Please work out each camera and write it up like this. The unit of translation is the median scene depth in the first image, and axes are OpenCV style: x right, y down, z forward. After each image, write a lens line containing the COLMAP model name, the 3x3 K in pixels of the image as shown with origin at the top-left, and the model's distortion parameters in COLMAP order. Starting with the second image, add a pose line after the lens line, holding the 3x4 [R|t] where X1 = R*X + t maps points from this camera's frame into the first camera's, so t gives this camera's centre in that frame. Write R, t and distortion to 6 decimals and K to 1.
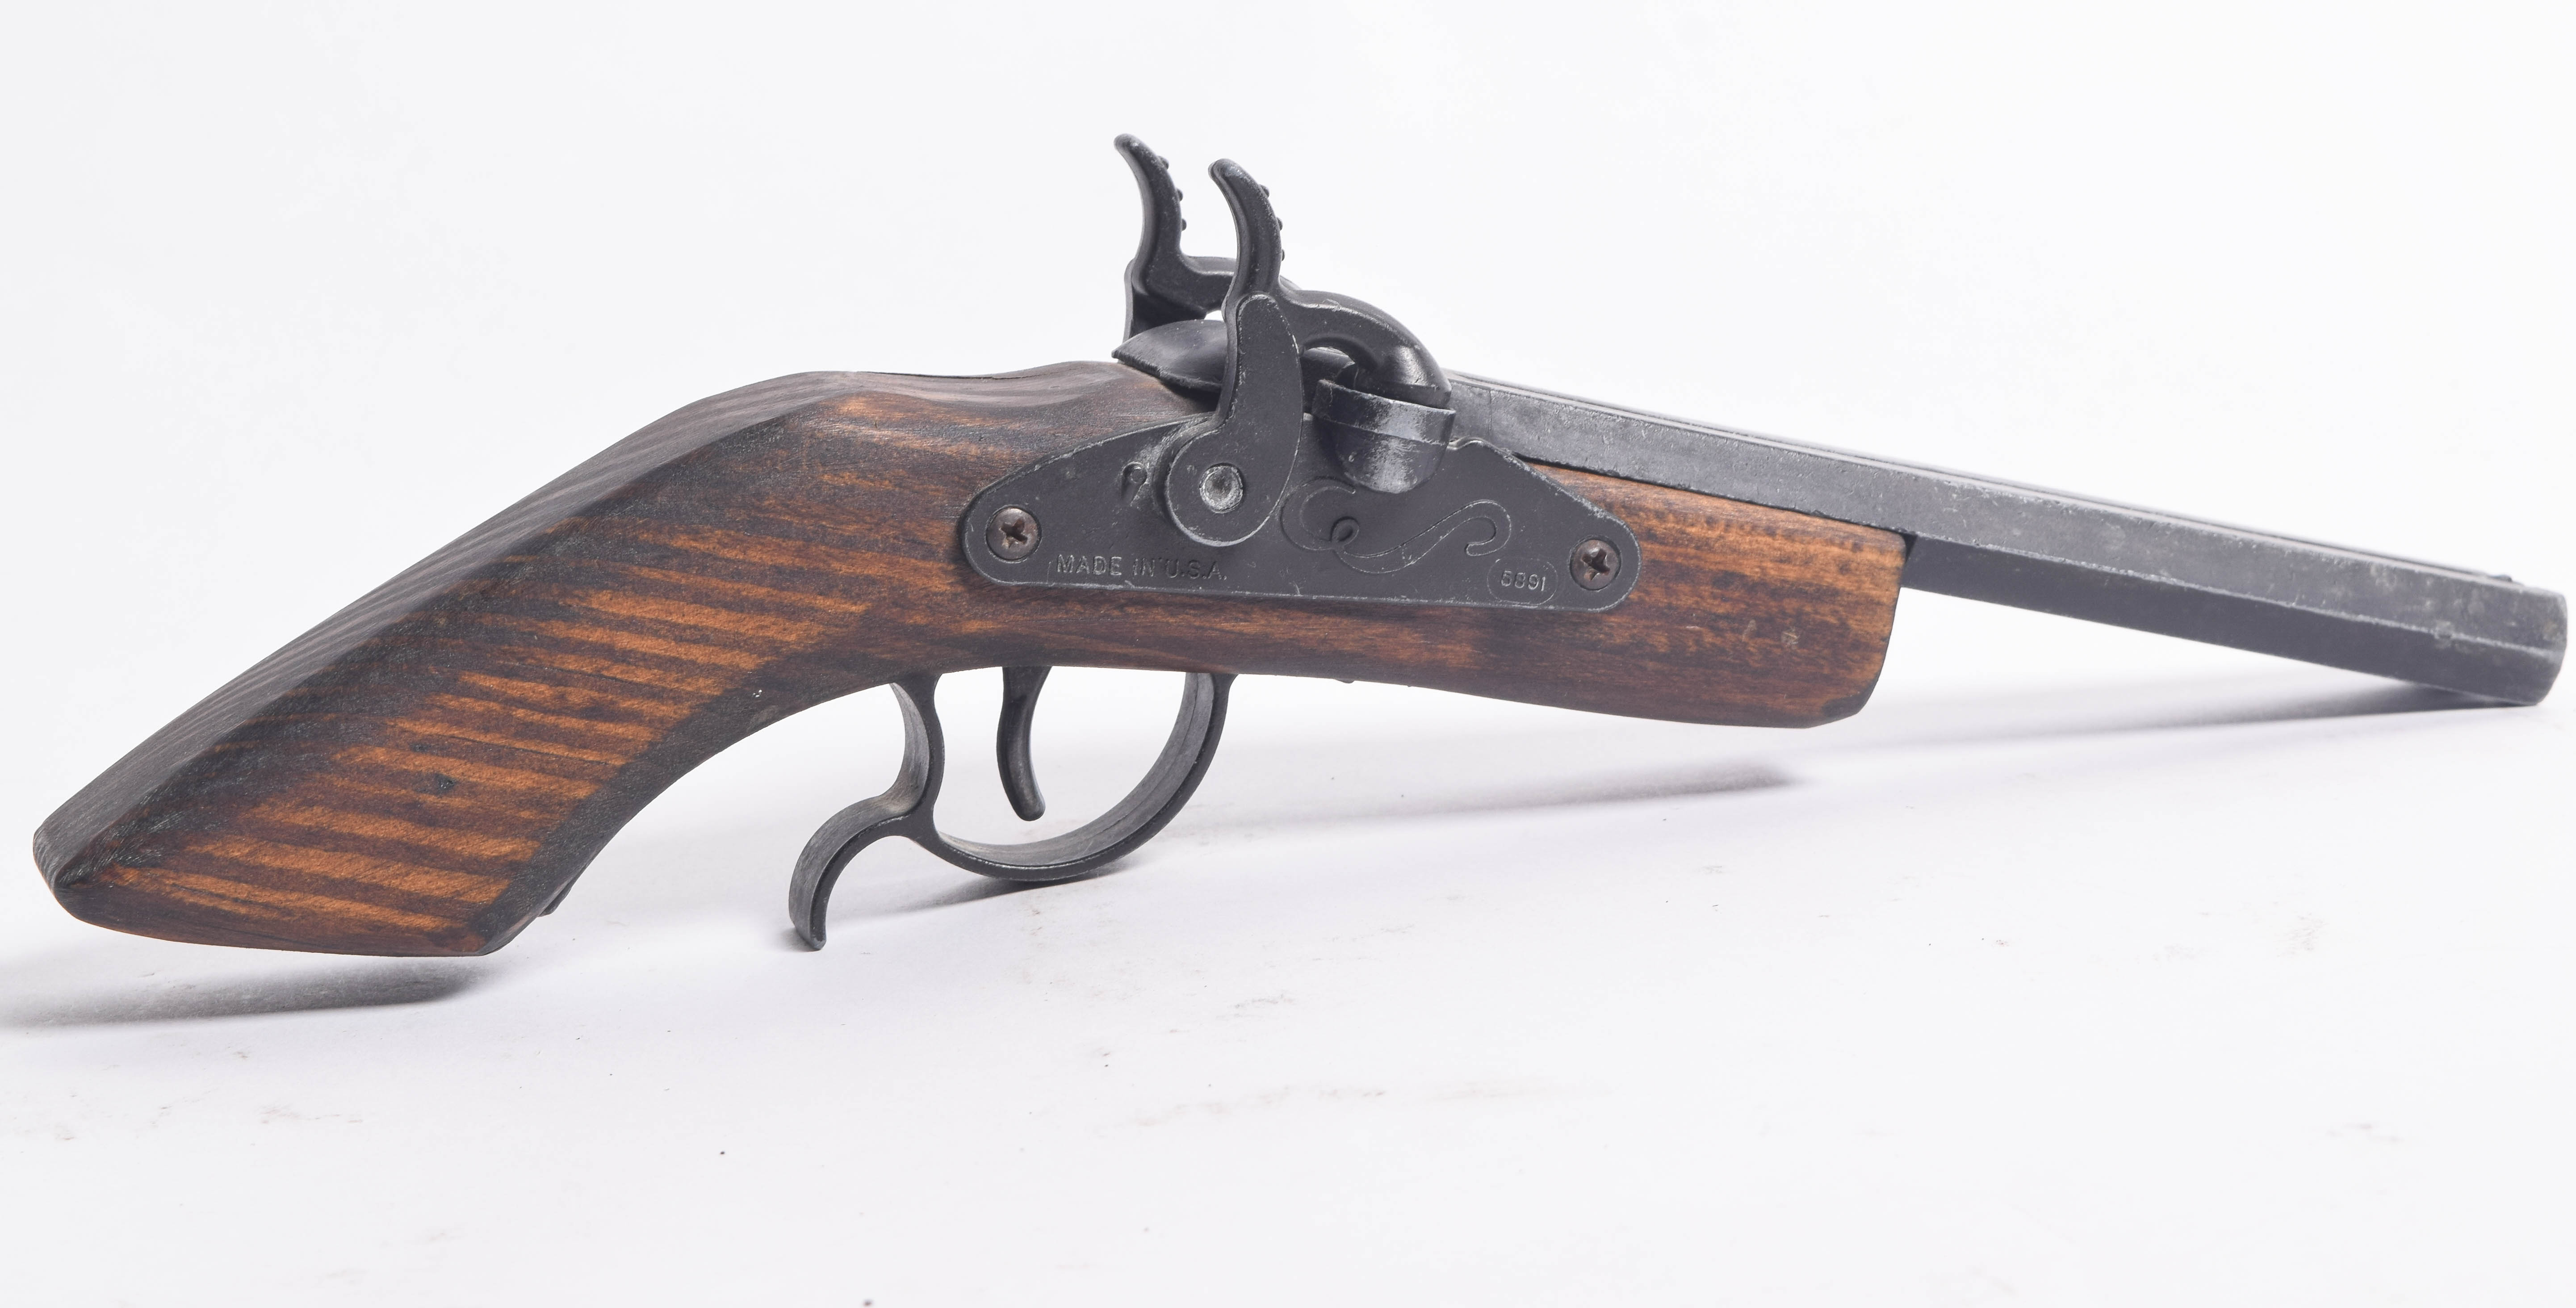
lens RADIAL K [[6164.7, 0, 1284.3], [0, 6164.7, 650.3], [0, 0, 1]] dist [-0.095235, 0.000000]
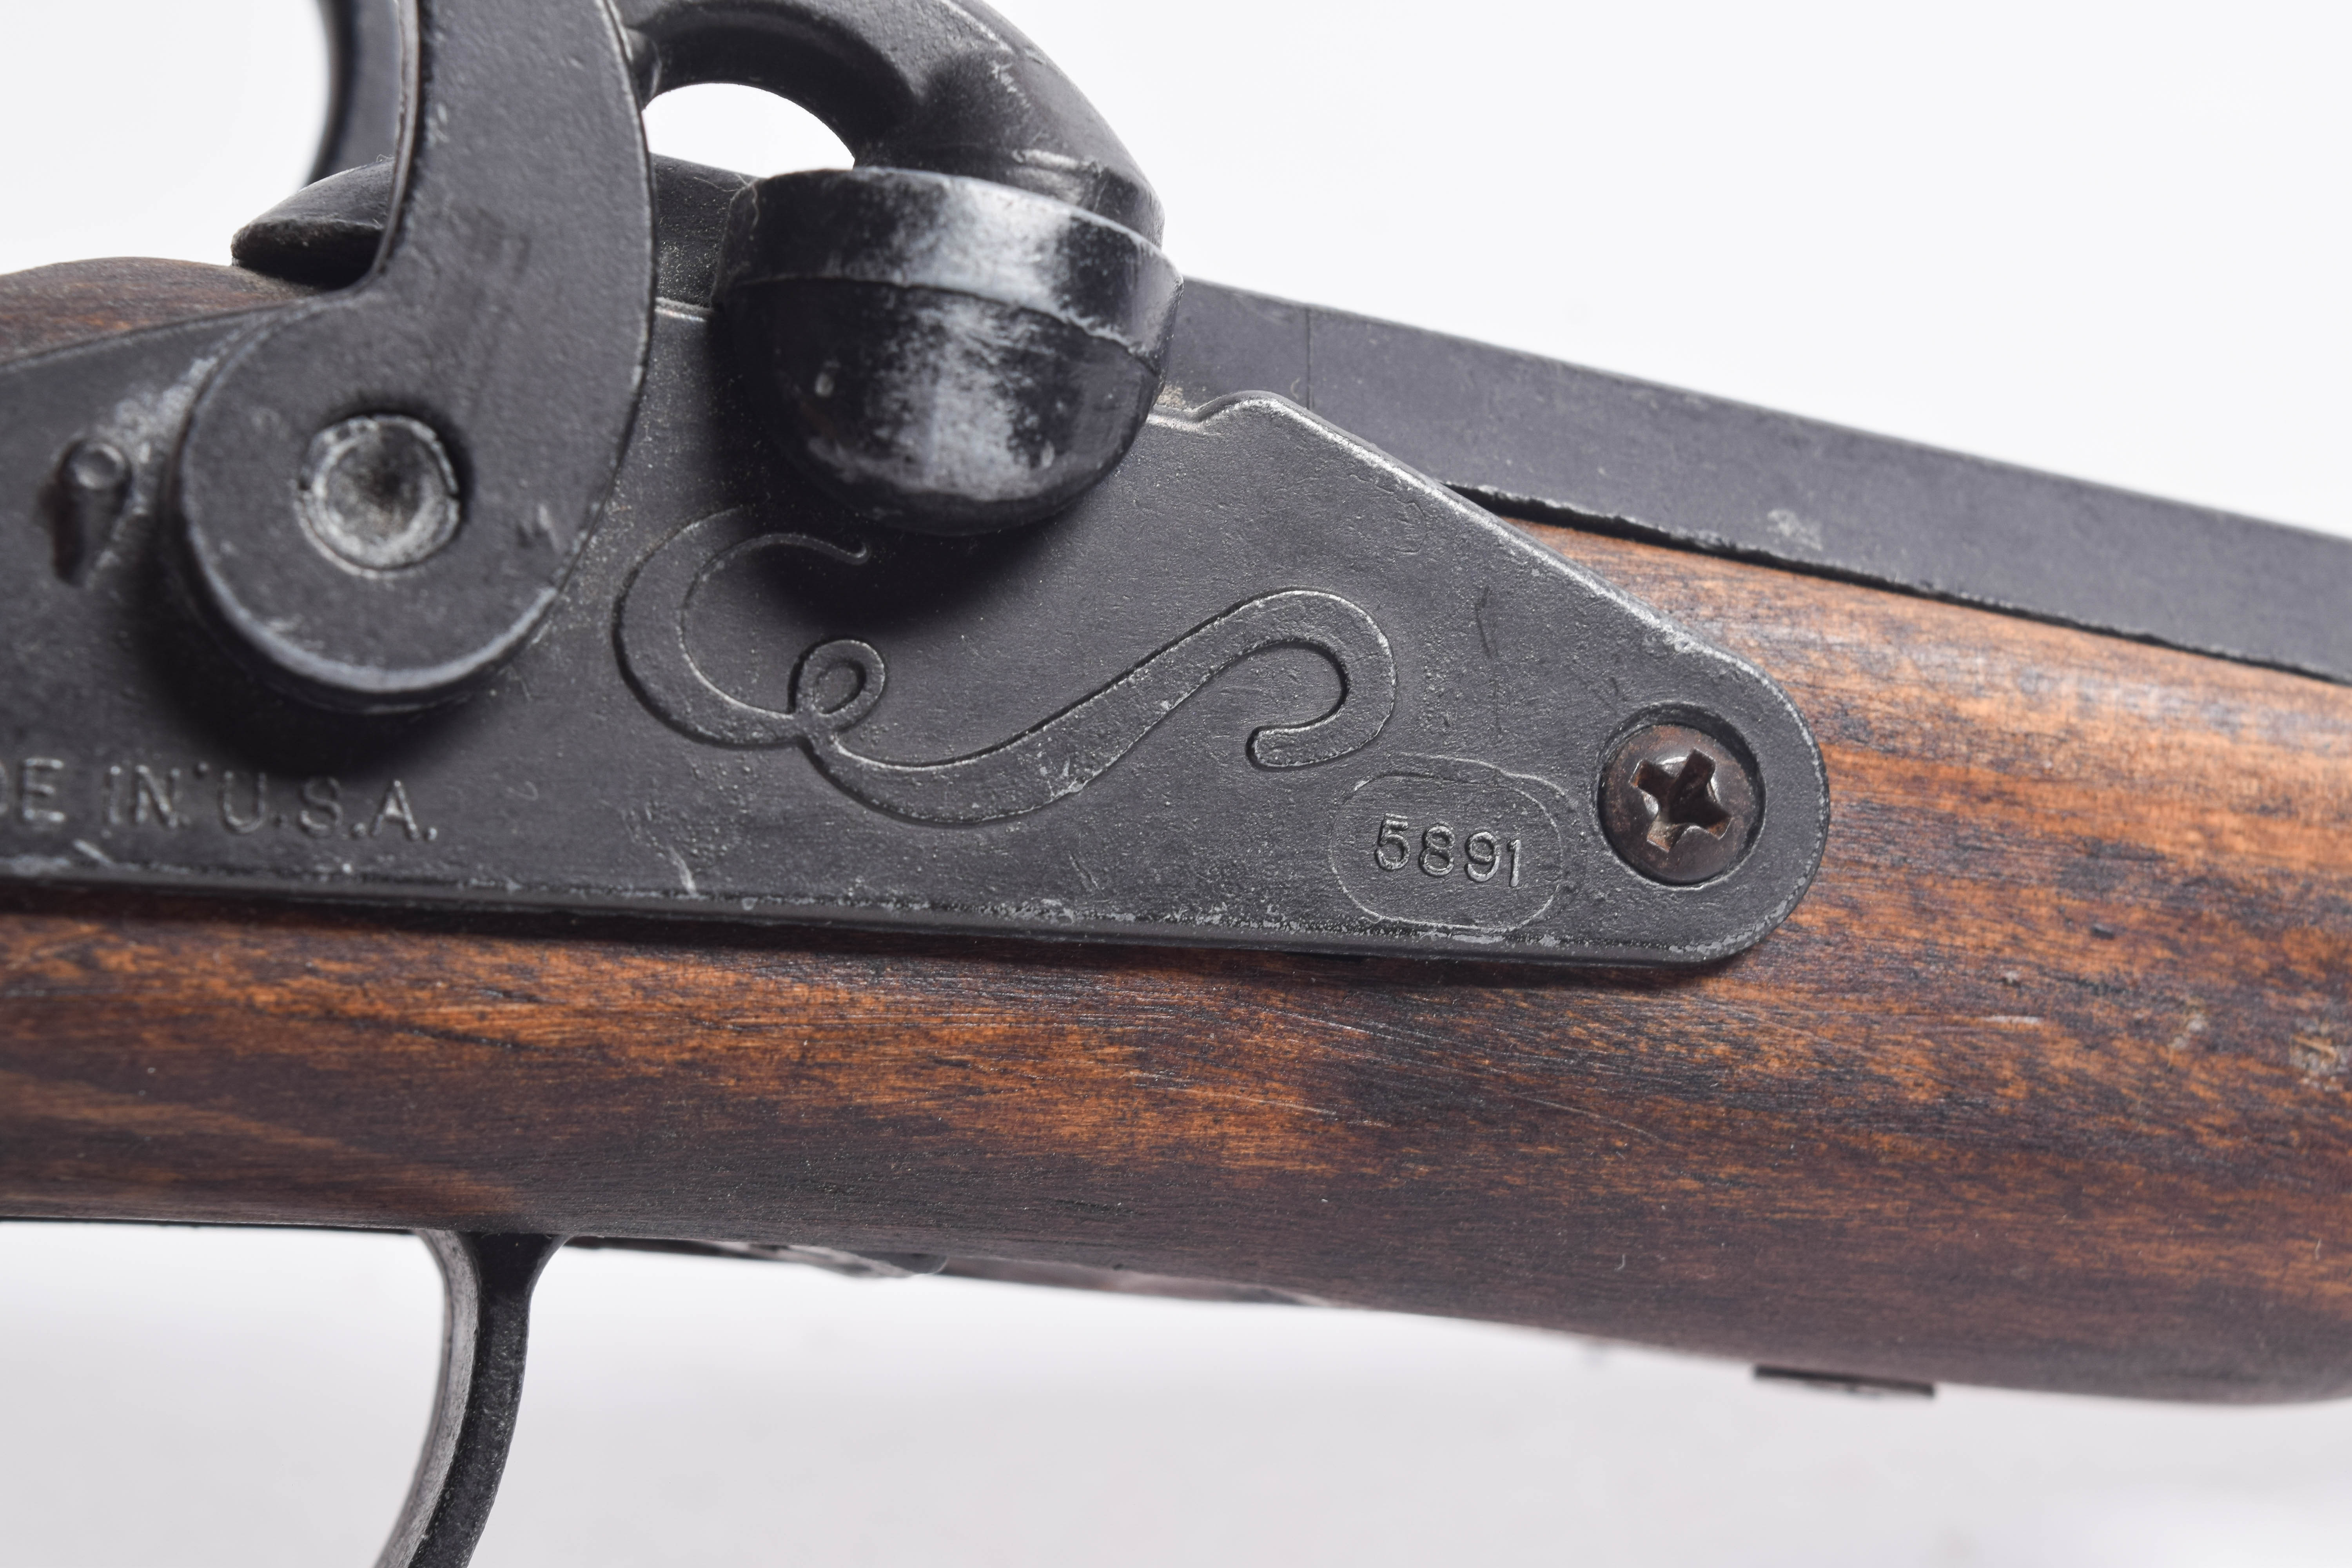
lens RADIAL K [[5291.5, 0, 1182.2], [0, 5291.5, 795.3], [0, 0, 1]] dist [-0.063361, 0.000000]
pose [[0.997163, -0.070180, -0.027232, 0.033085], [0.059541, 0.956634, -0.285141, 0.060558], [0.046062, 0.282711, 0.958099, 0.752555]]
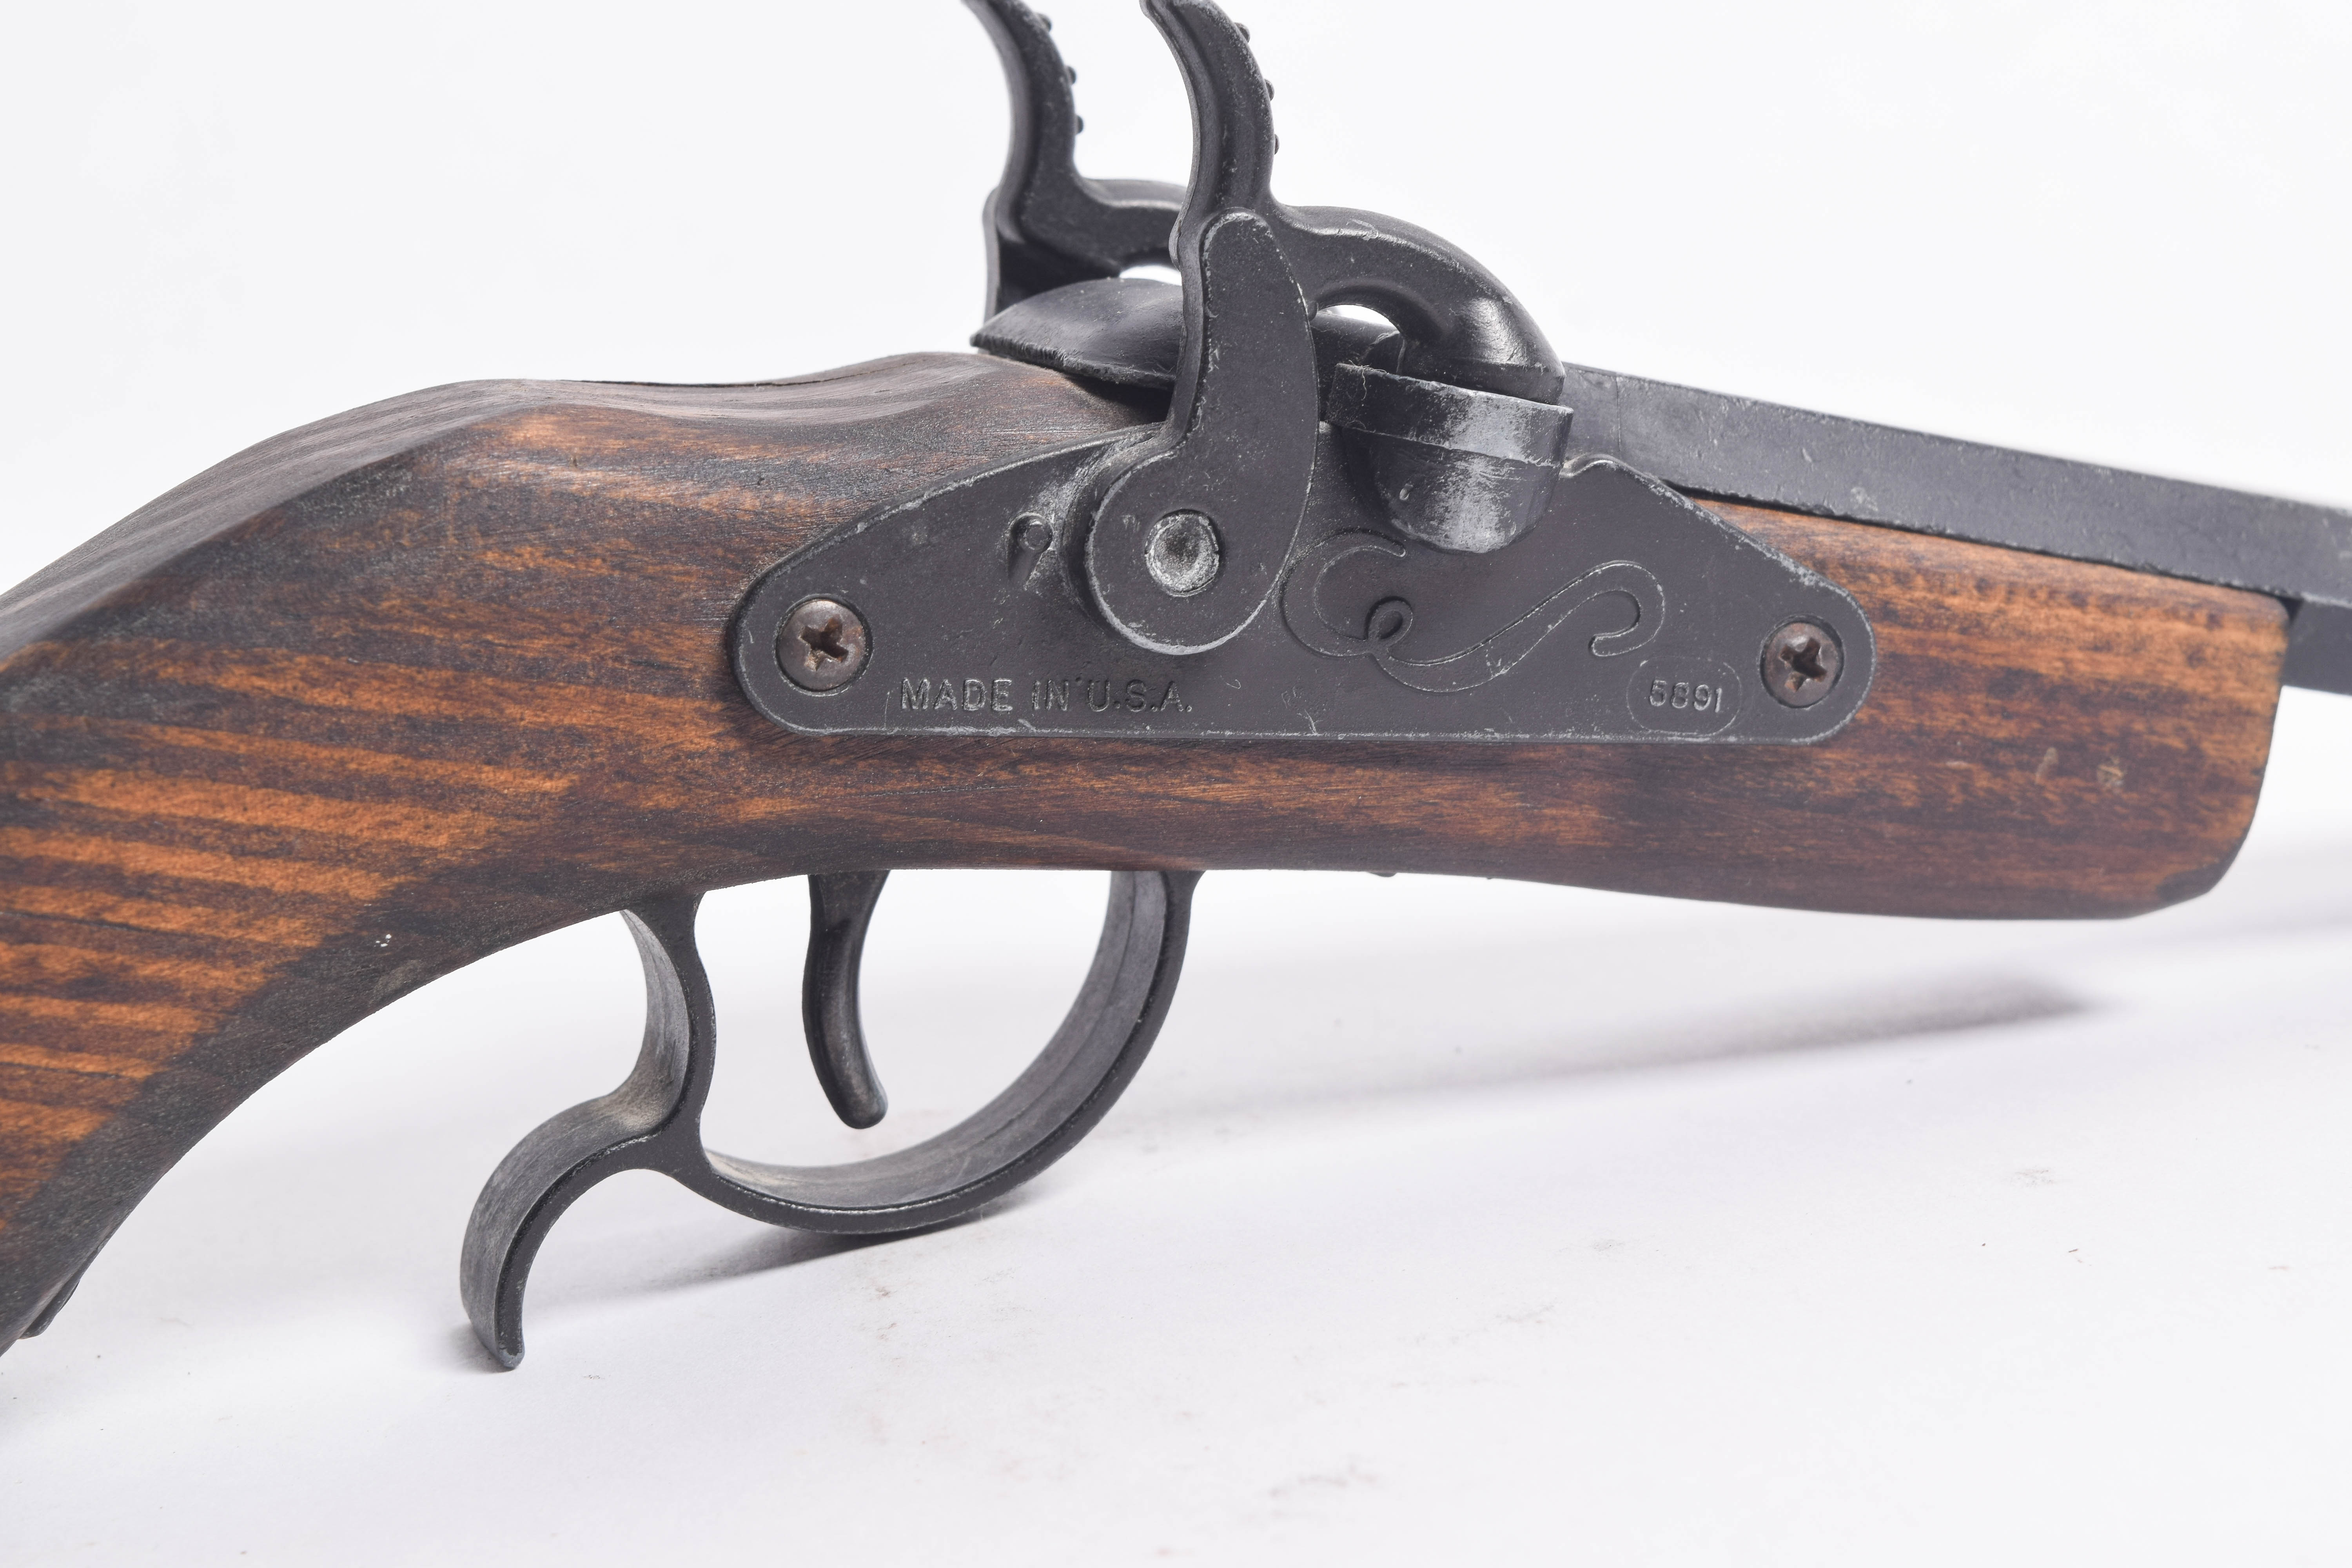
lens RADIAL K [[5291.5, 0, 1171.6], [0, 5291.5, 789.2], [0, 0, 1]] dist [-0.063361, 0.000000]
pose [[0.998652, -0.035445, 0.037919, -0.030264], [0.035215, 0.999357, 0.006708, -0.007527], [-0.038133, -0.005364, 0.999258, 0.498954]]
